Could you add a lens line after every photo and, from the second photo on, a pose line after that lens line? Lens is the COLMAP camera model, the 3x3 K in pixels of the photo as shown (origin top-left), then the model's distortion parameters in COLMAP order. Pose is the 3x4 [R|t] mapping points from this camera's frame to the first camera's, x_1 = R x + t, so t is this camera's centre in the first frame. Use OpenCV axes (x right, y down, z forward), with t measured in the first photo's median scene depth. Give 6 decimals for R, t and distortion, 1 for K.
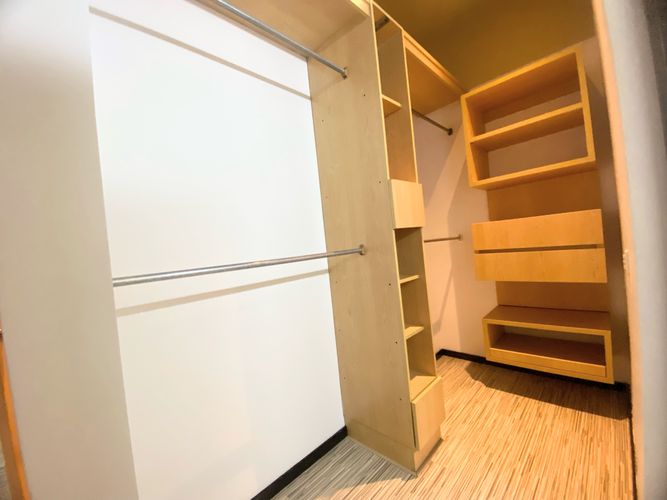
lens RADIAL K [[274.3, 0, 331.3], [0, 274.3, 249.5], [0, 0, 1]] dist [0.013548, -0.016045]
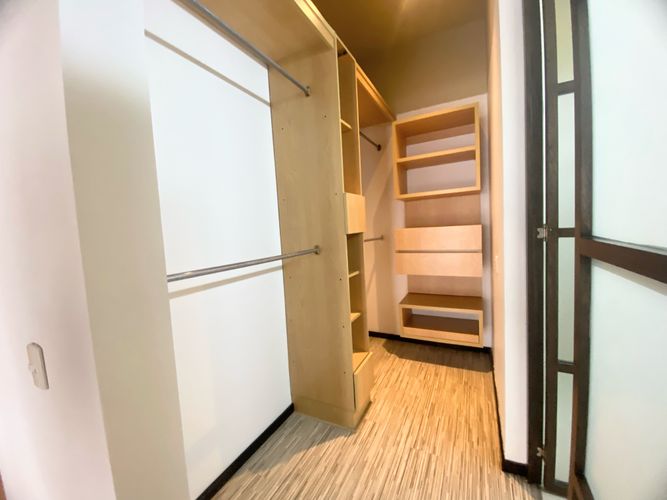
lens RADIAL K [[274.3, 0, 327.4], [0, 274.3, 248.7], [0, 0, 1]] dist [0.013548, -0.016045]
pose [[0.953192, 0.025501, 0.301289, -0.187958], [-0.036481, 0.998857, 0.030871, -0.039532], [-0.300158, -0.040417, 0.953033, -0.111142]]
